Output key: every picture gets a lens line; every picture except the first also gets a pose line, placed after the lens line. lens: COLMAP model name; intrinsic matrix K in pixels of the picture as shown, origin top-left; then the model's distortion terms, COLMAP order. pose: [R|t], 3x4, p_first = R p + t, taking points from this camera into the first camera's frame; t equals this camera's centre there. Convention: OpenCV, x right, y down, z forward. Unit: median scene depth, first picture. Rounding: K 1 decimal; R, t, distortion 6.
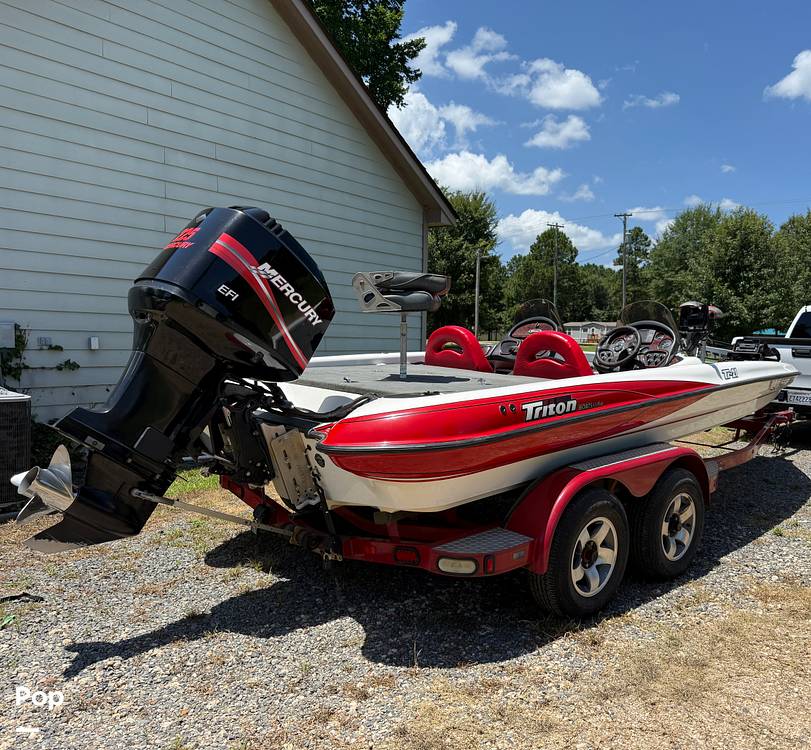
lens RADIAL K [[669.2, 0, 474.0], [0, 669.2, 374.5], [0, 0, 1]] dist [0.166271, -0.283354]
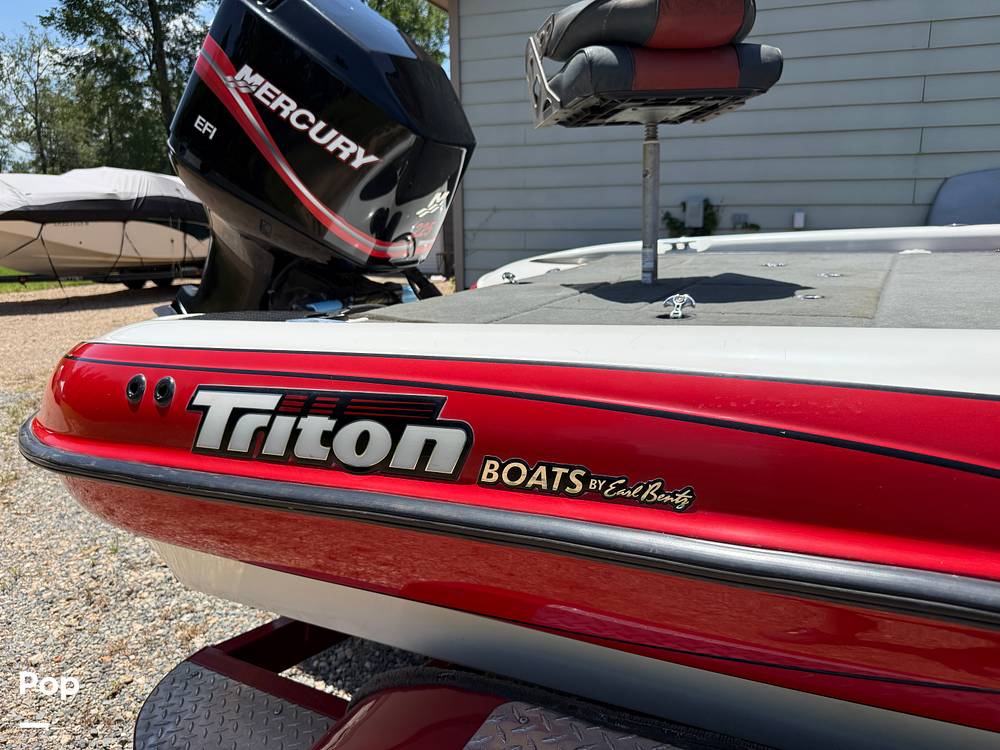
lens RADIAL K [[701.4, 0, 500.0], [0, 701.4, 375.0], [0, 0, 1]] dist [0.078135, -0.115376]
pose [[0.255850, 0.184619, -0.948924, 0.174668], [-0.031556, 0.982667, 0.182675, -0.008649], [0.966201, -0.016793, 0.257241, 0.474047]]
